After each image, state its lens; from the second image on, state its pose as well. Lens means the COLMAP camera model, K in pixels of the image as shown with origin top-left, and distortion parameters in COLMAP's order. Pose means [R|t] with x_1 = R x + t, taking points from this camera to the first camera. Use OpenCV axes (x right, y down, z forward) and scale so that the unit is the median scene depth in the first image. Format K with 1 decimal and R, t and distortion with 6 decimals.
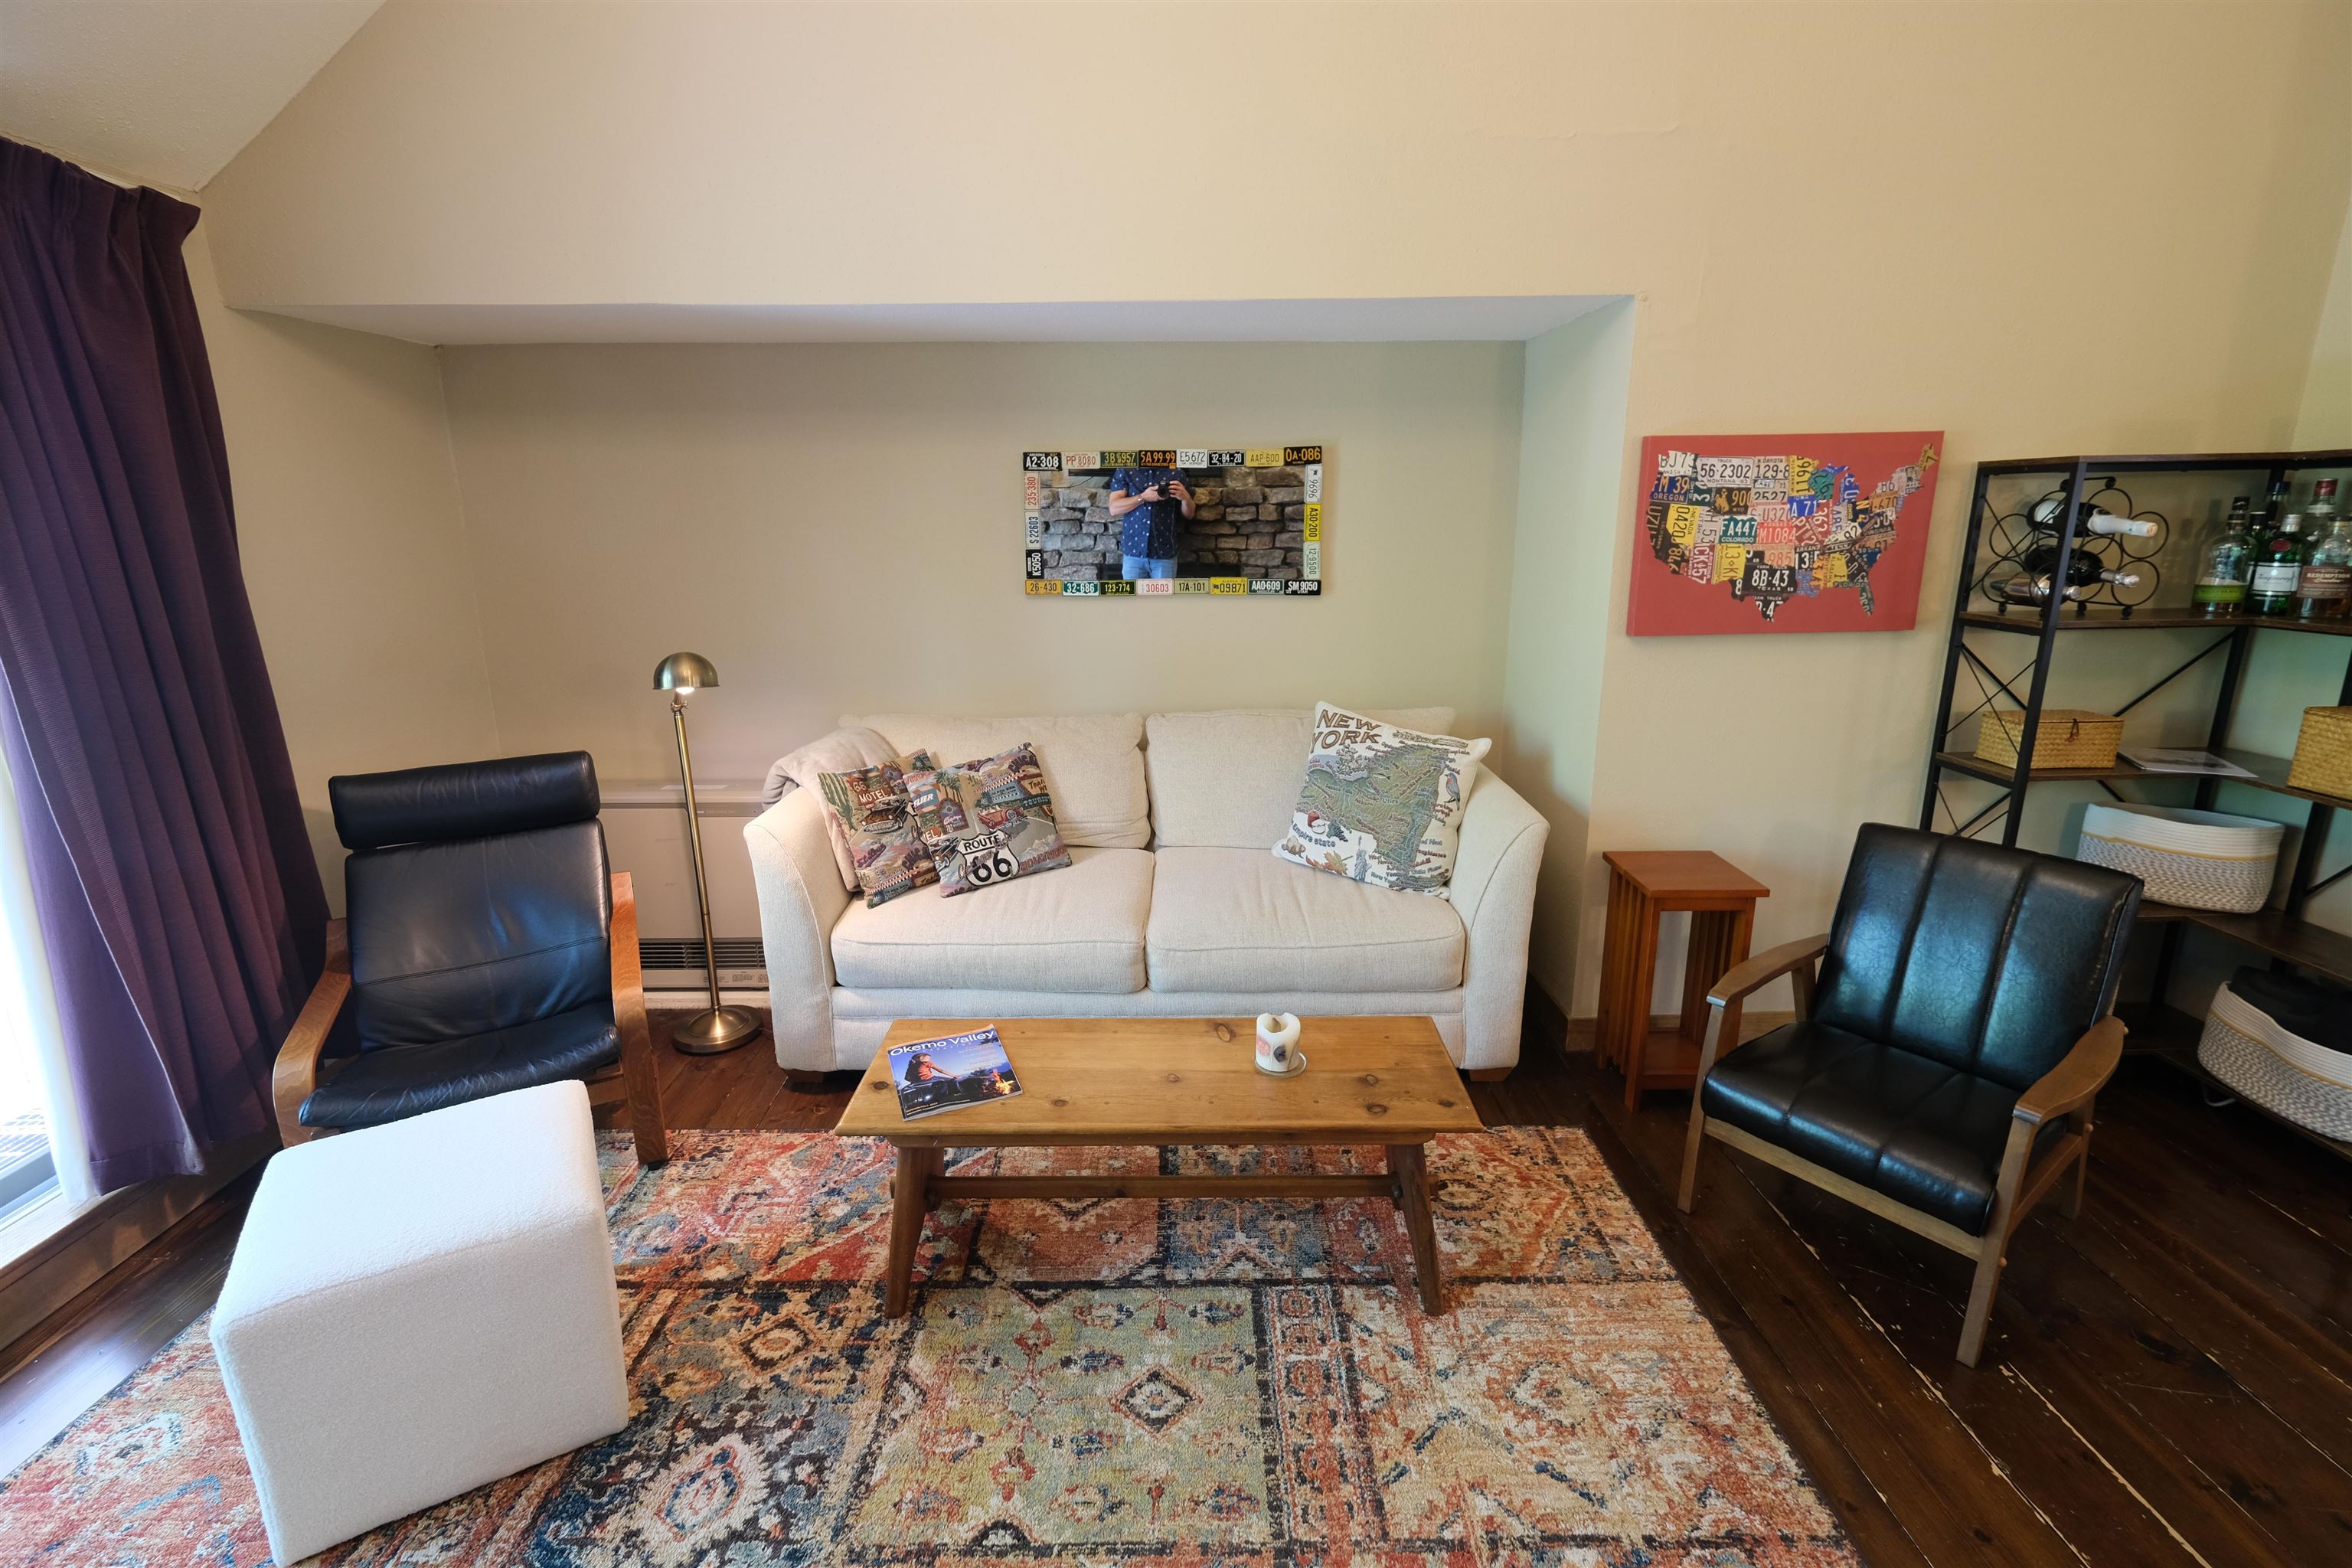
lens RADIAL K [[1024.4, 0, 1173.0], [0, 1024.4, 771.4], [0, 0, 1]] dist [-0.000764, -0.000091]
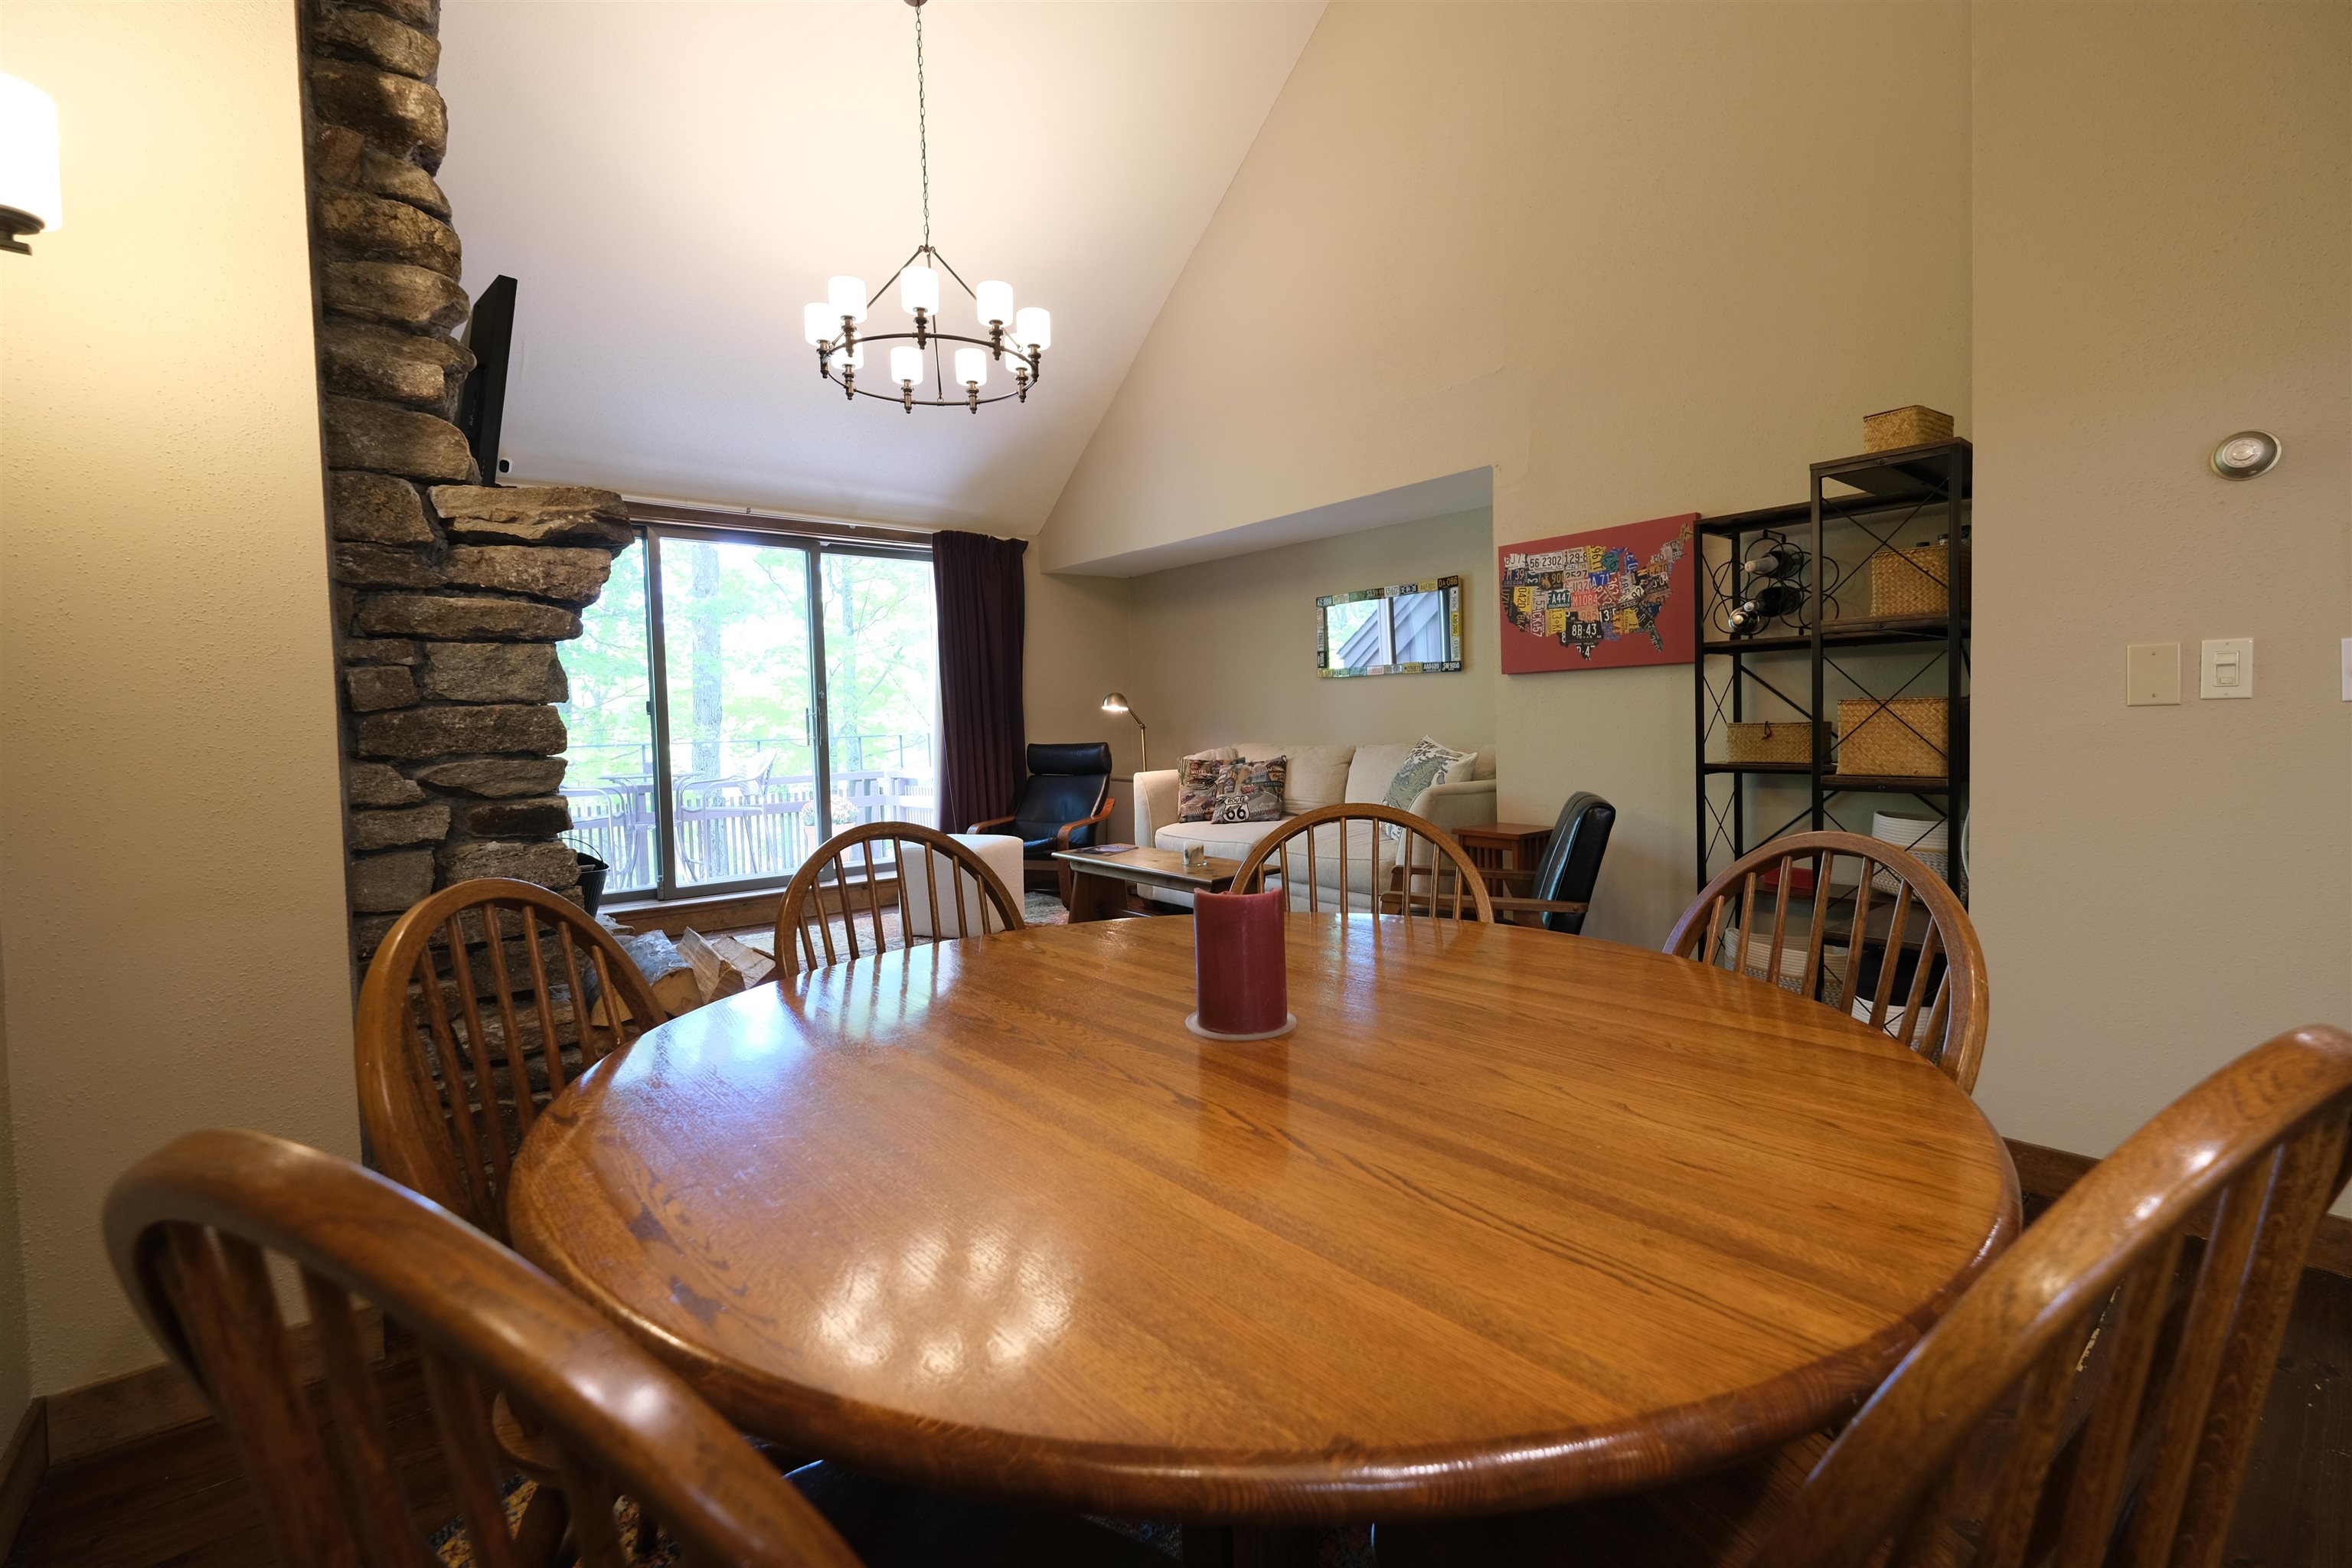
lens RADIAL K [[1024.4, 0, 1179.1], [0, 1024.4, 763.8], [0, 0, 1]] dist [-0.000764, -0.000091]
pose [[0.611915, 0.030227, -0.790346, 1.388406], [-0.182680, 0.977651, -0.104047, 0.246590], [0.769537, 0.208048, 0.603762, -0.253578]]
